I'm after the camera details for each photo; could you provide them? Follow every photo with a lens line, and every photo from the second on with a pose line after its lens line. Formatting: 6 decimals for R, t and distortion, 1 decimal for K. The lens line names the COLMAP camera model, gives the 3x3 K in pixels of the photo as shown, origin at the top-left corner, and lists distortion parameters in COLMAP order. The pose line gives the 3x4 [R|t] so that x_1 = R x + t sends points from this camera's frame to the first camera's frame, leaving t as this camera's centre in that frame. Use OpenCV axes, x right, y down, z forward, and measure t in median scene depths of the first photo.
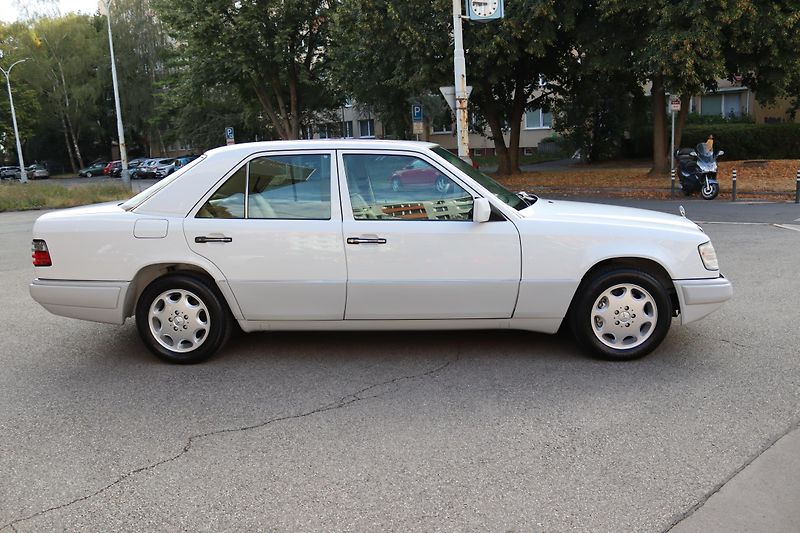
lens RADIAL K [[655.1, 0, 398.9], [0, 655.1, 268.1], [0, 0, 1]] dist [-0.160441, 0.137674]
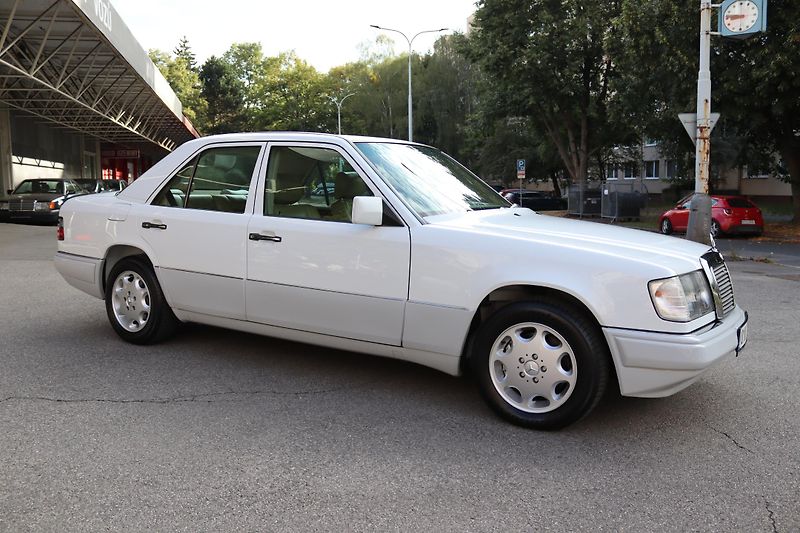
lens RADIAL K [[655.1, 0, 398.5], [0, 655.1, 272.6], [0, 0, 1]] dist [-0.160441, 0.137674]
pose [[0.885438, 0.102679, -0.453273, 0.507777], [-0.124562, 0.992037, -0.018600, 0.000723], [0.447754, 0.072930, 0.891178, 0.254584]]
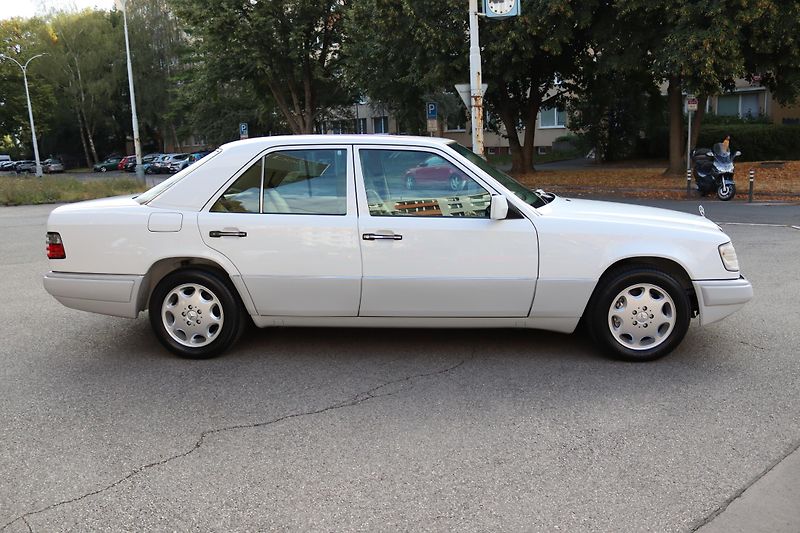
lens RADIAL K [[655.1, 0, 399.7], [0, 655.1, 269.1], [0, 0, 1]] dist [-0.160441, 0.137674]
pose [[0.999780, 0.012431, -0.016916, -0.005206], [-0.012347, 0.999911, 0.005028, 0.001632], [0.016977, -0.004818, 0.999844, 0.009776]]
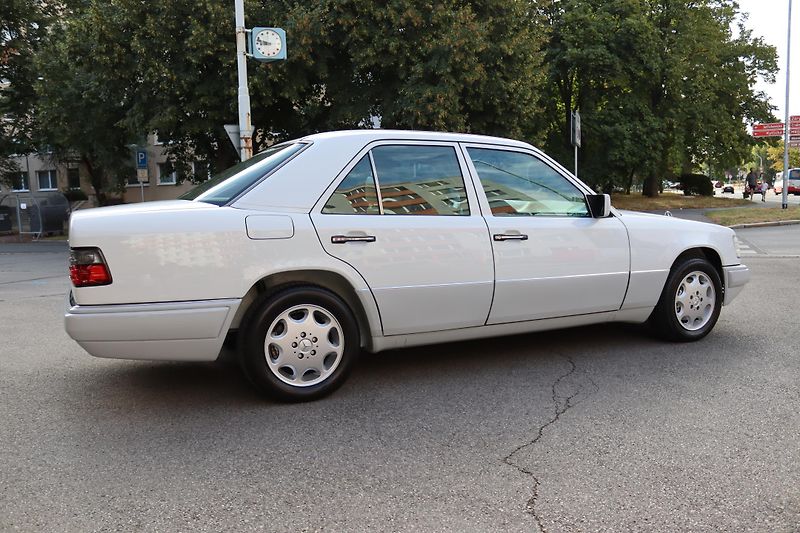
lens RADIAL K [[655.1, 0, 403.5], [0, 655.1, 266.7], [0, 0, 1]] dist [-0.160441, 0.137674]
pose [[0.877481, -0.035867, 0.478269, -0.599530], [0.077948, 0.994607, -0.068422, 0.049583], [-0.473236, 0.097319, 0.875544, 0.240486]]
